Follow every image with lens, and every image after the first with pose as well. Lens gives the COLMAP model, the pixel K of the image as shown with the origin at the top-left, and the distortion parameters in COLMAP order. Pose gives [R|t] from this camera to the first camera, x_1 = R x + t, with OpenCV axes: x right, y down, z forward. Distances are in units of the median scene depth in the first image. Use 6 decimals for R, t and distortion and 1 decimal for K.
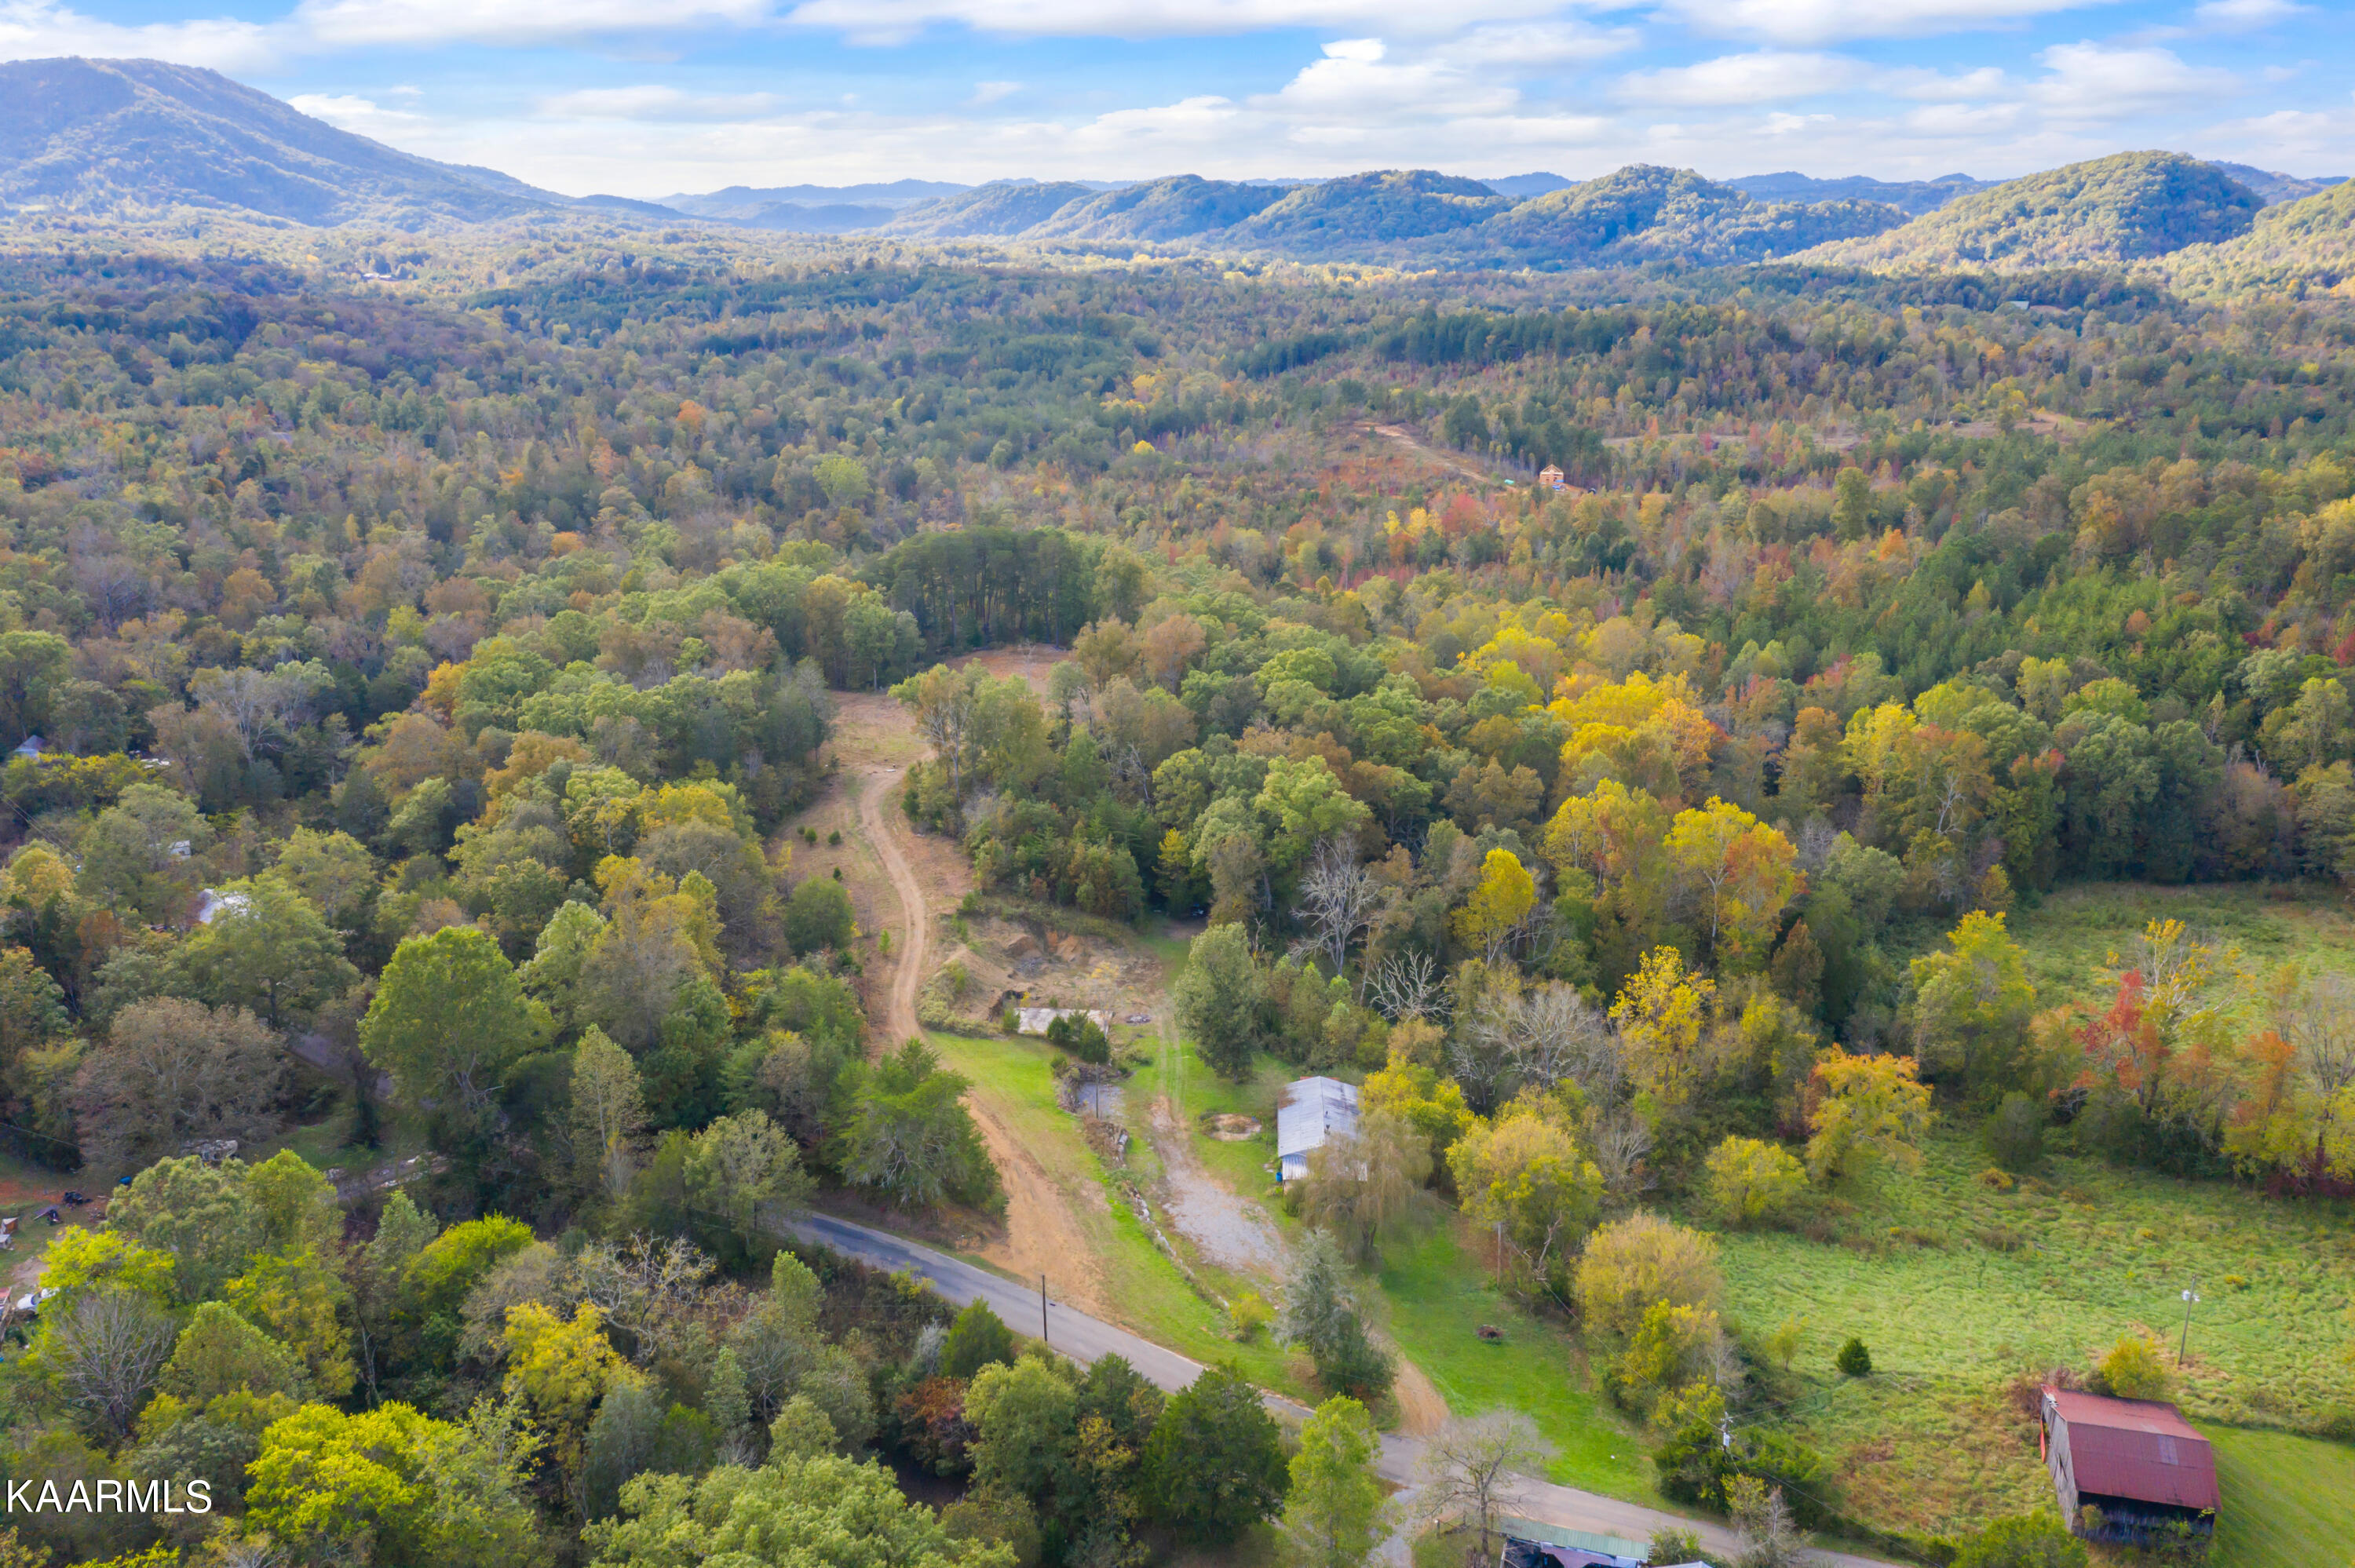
lens RADIAL K [[1854.7, 0, 1169.8], [0, 1854.7, 787.9], [0, 0, 1]] dist [-0.010578, 0.009738]
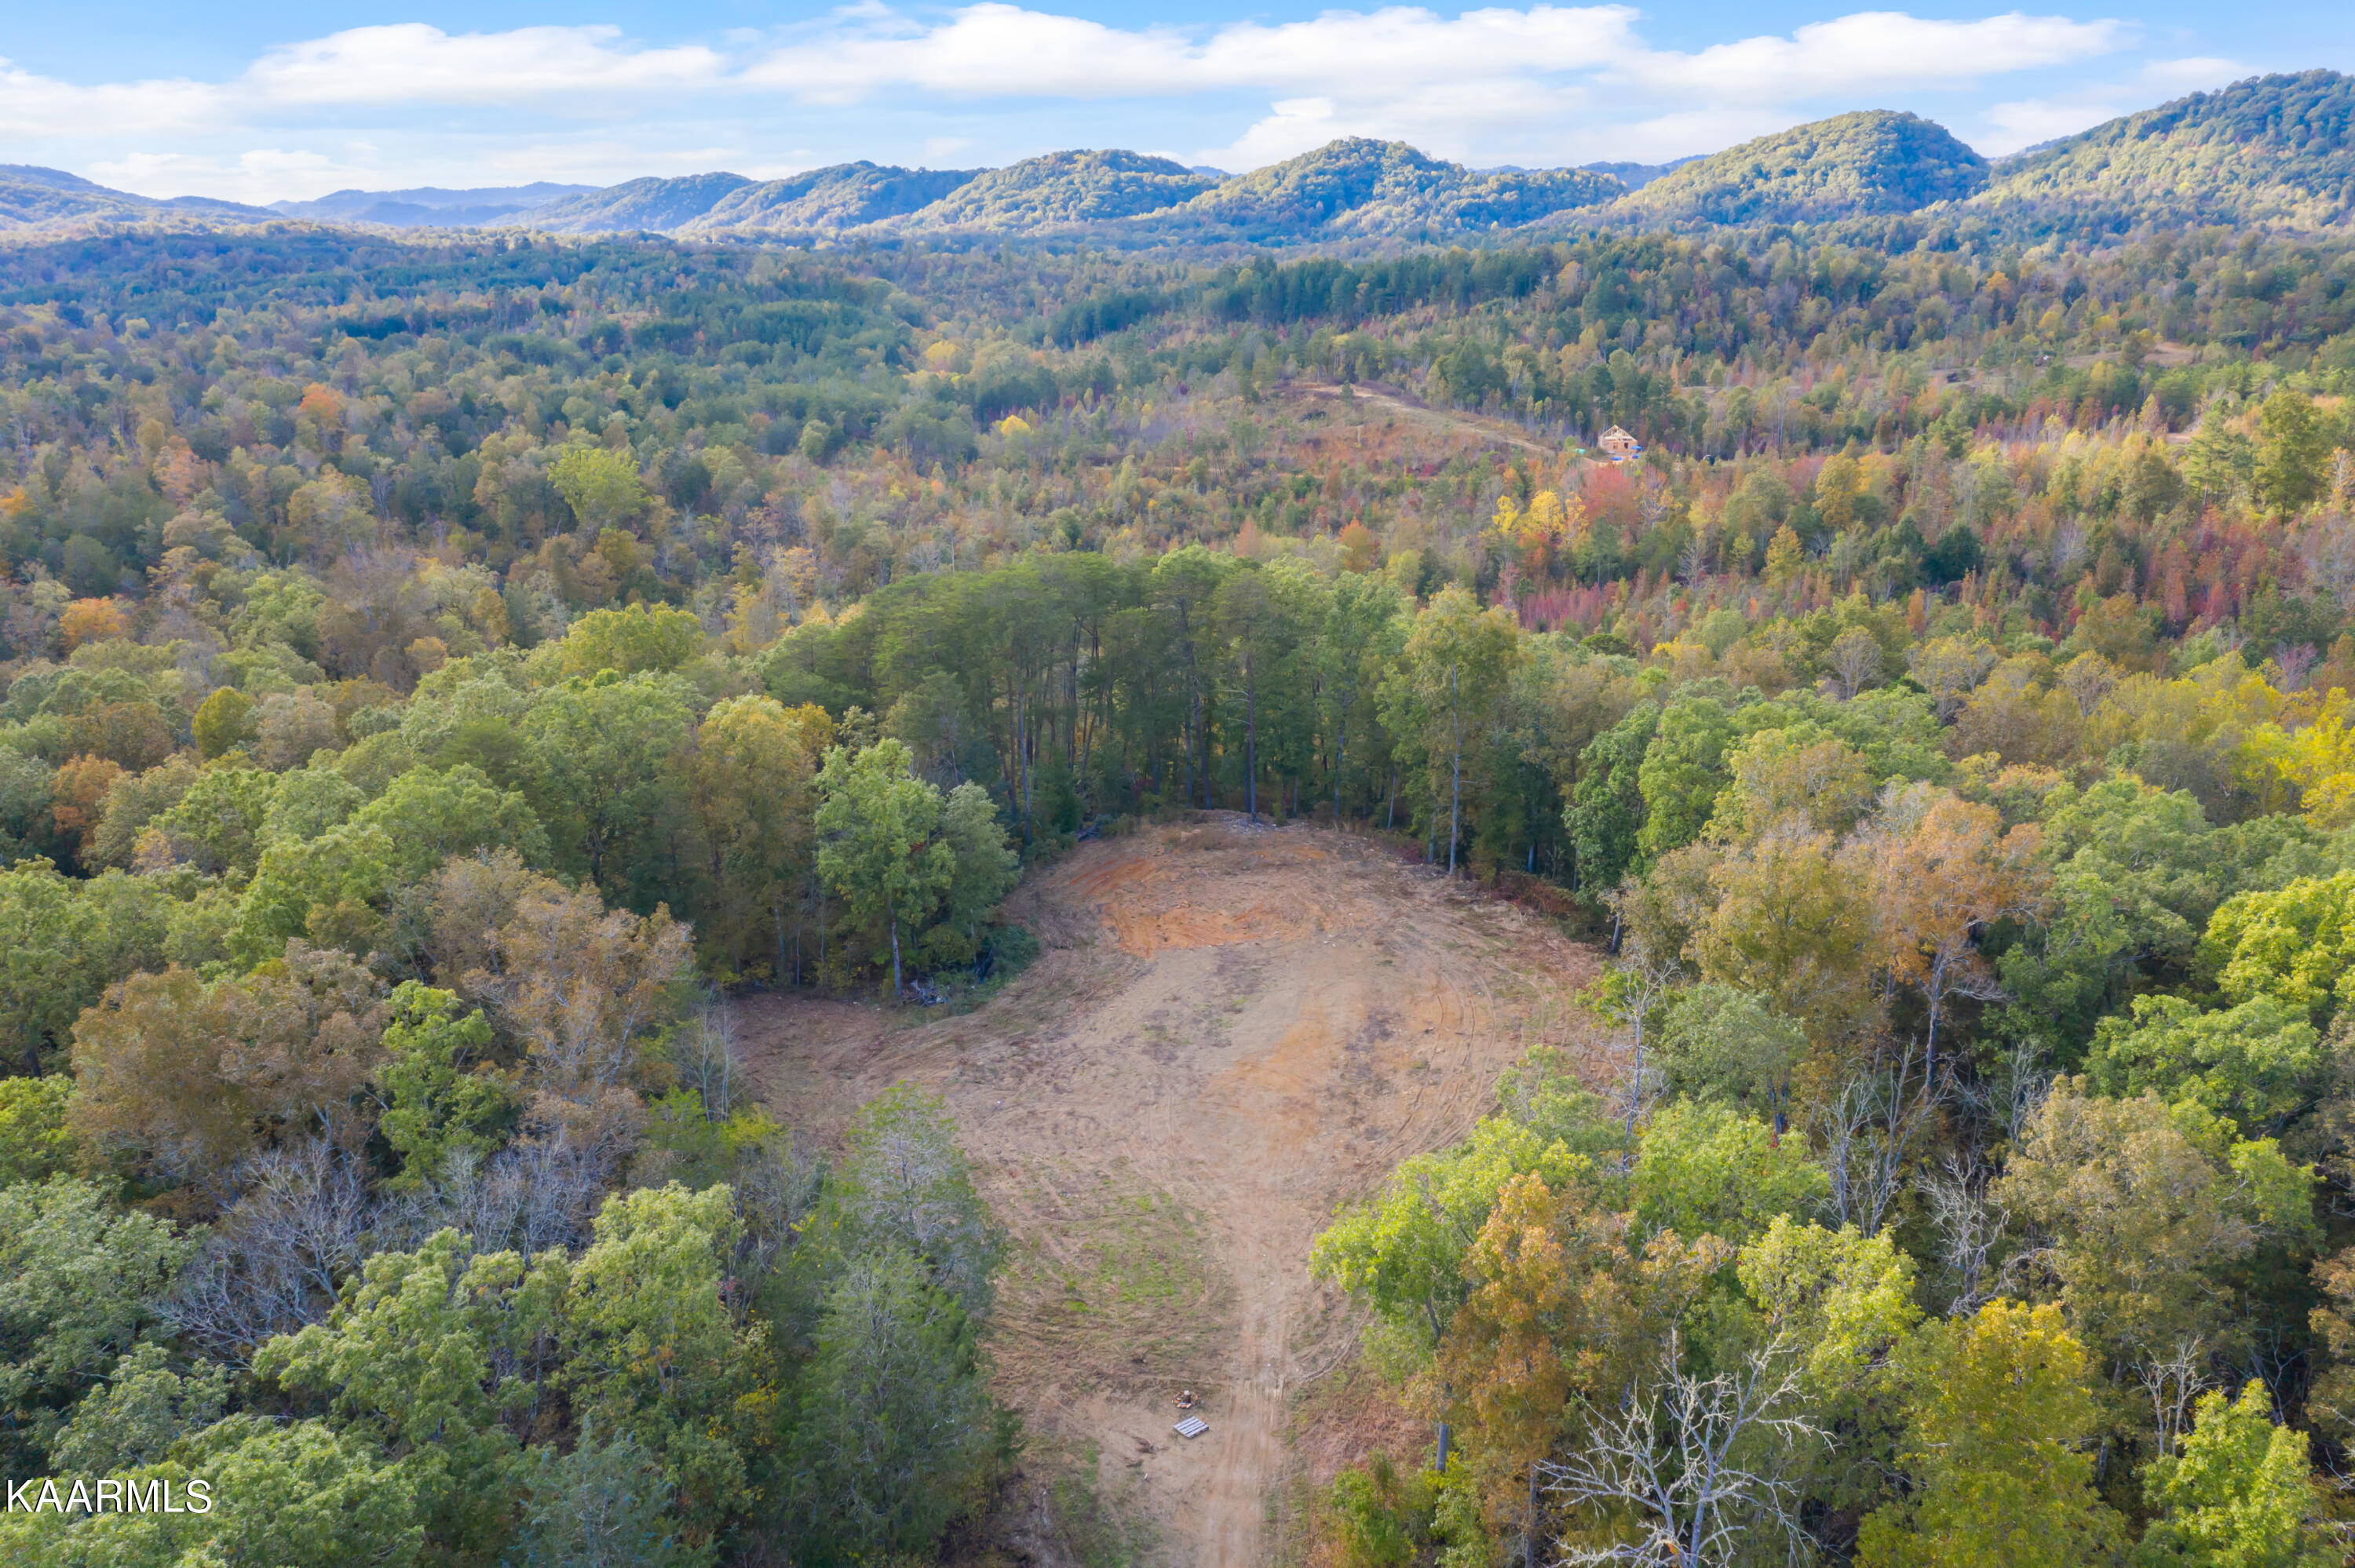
lens RADIAL K [[1854.7, 0, 1179.3], [0, 1854.7, 769.0], [0, 0, 1]] dist [-0.010578, 0.009738]
pose [[0.982490, -0.066326, 0.174112, -0.069698], [0.068255, 0.997655, -0.005111, -0.039198], [-0.173365, 0.016905, 0.984713, 0.255038]]
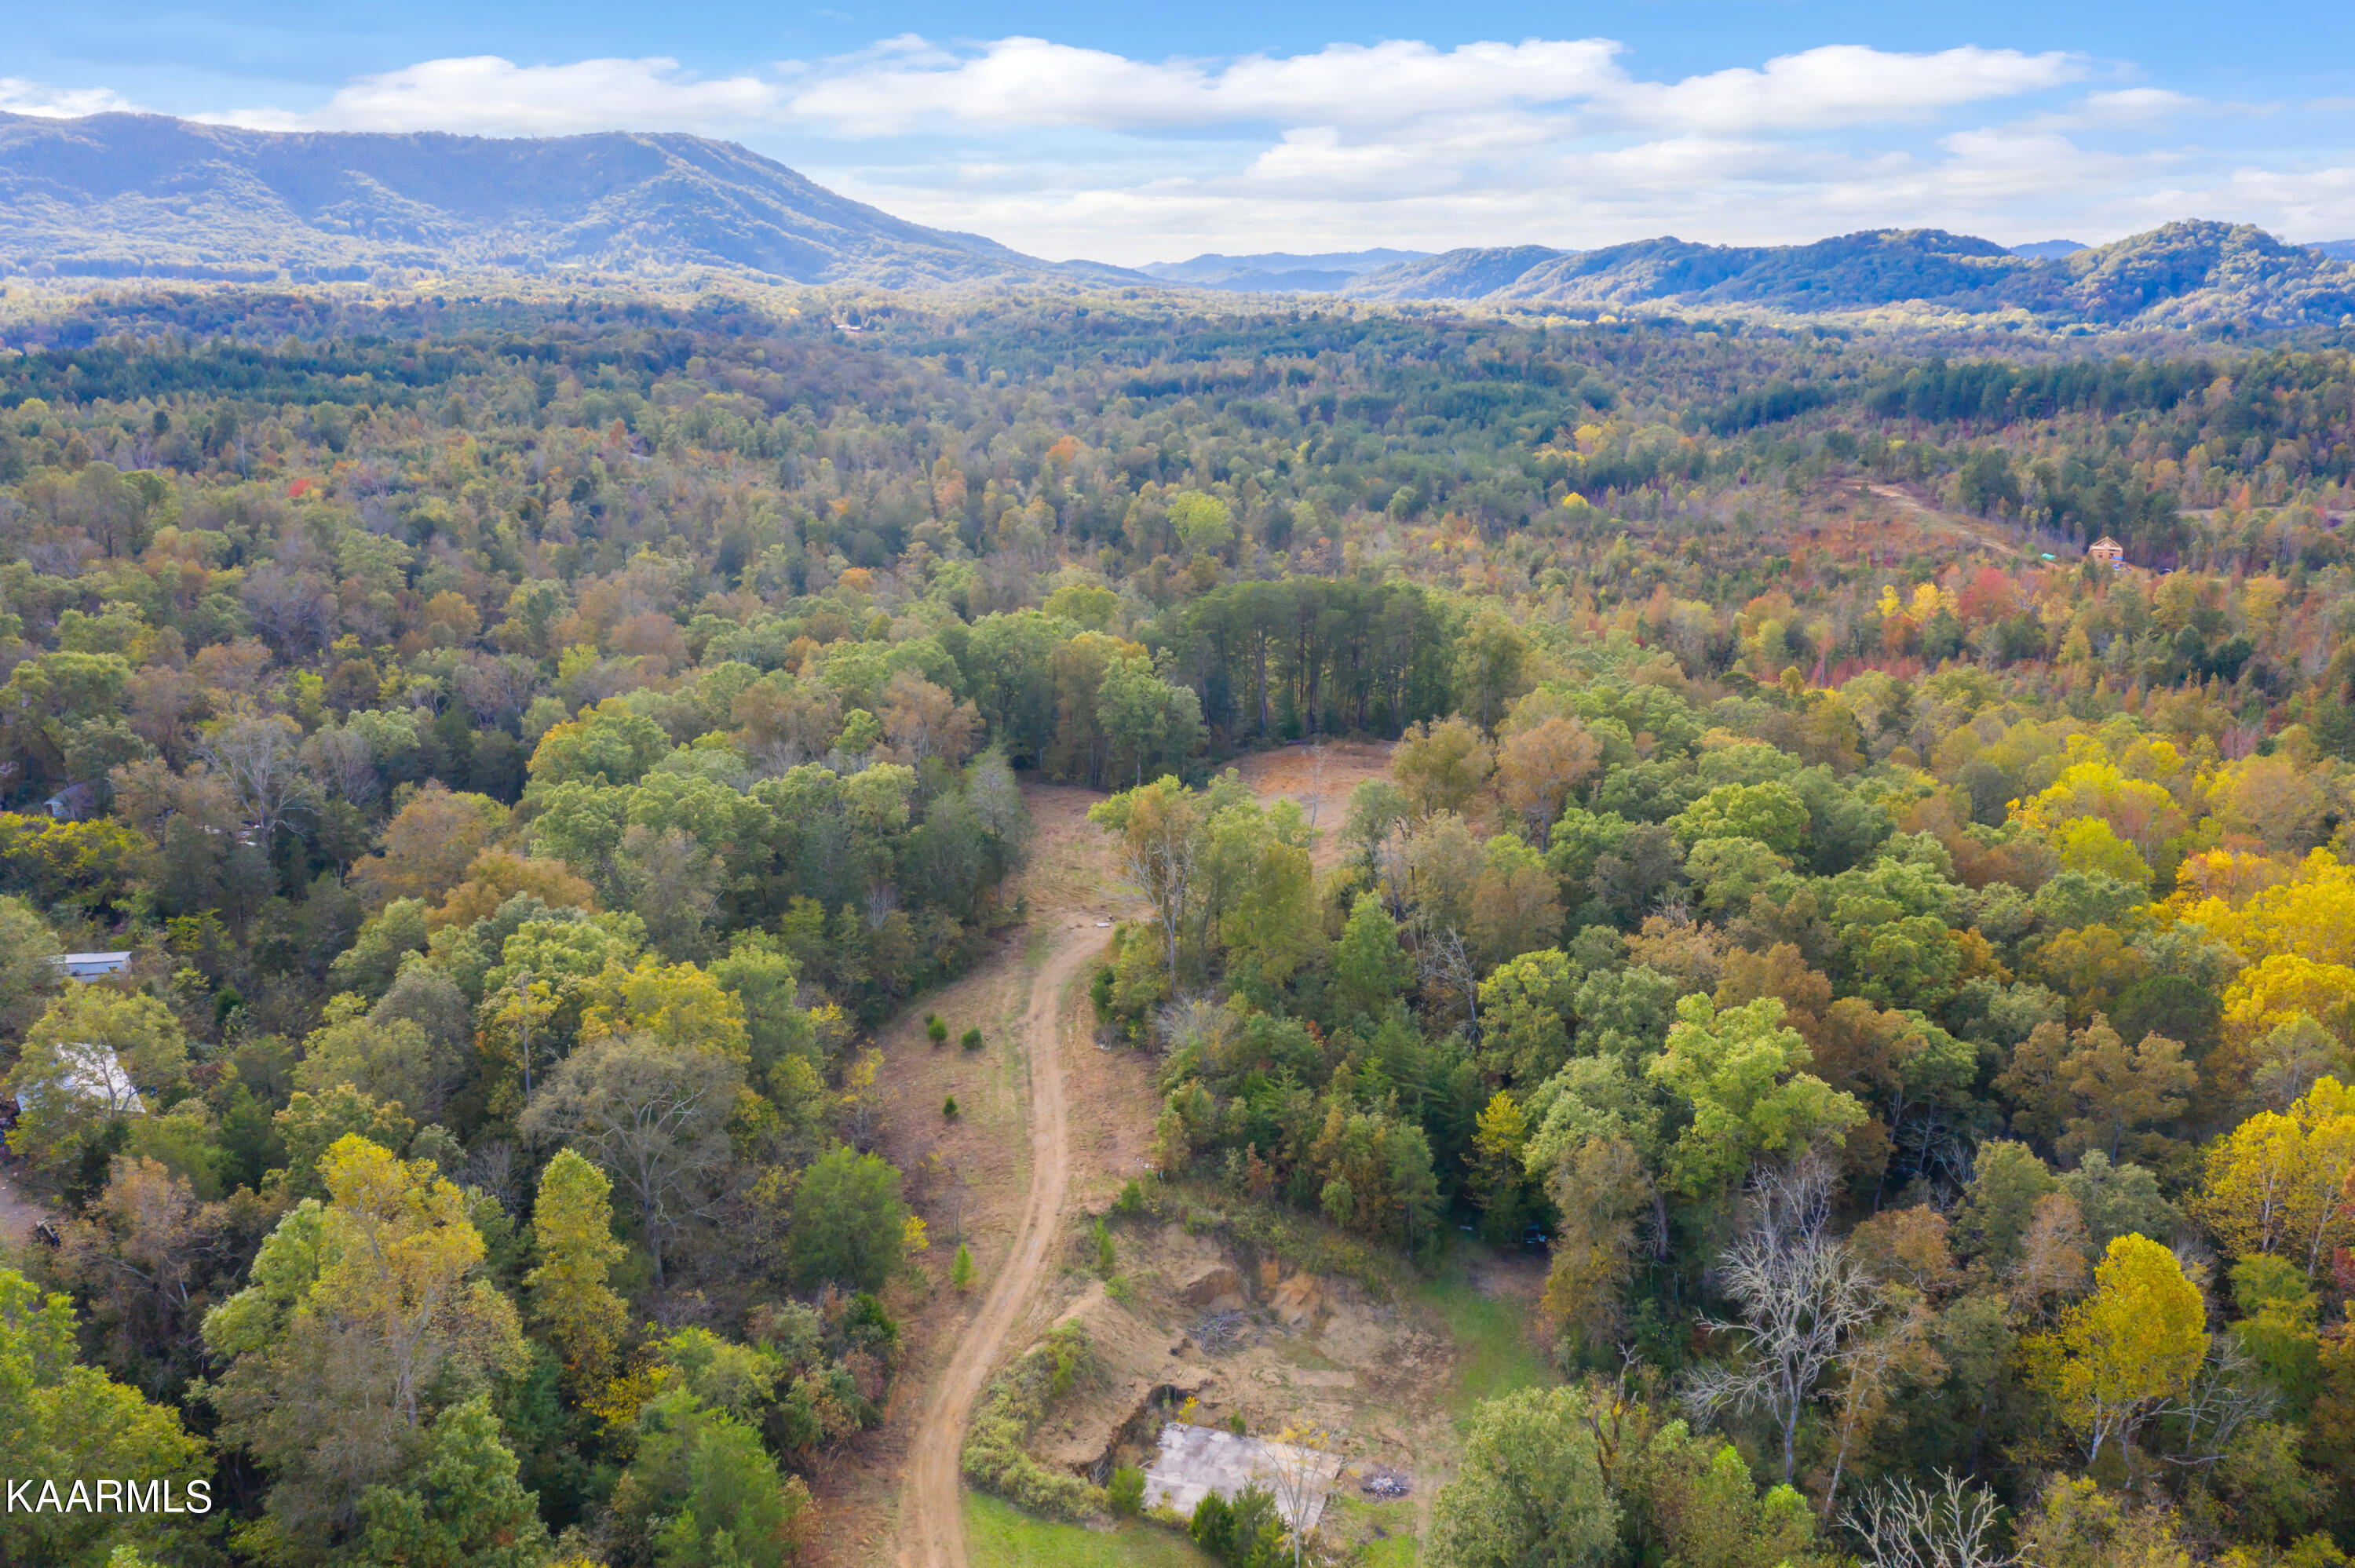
lens RADIAL K [[1854.7, 0, 1170.4], [0, 1854.7, 784.8], [0, 0, 1]] dist [-0.010578, 0.009738]
pose [[0.970711, 0.066107, -0.230978, 0.008835], [-0.074683, 0.996798, -0.028578, -0.015175], [0.228349, 0.044991, 0.972539, 0.124975]]
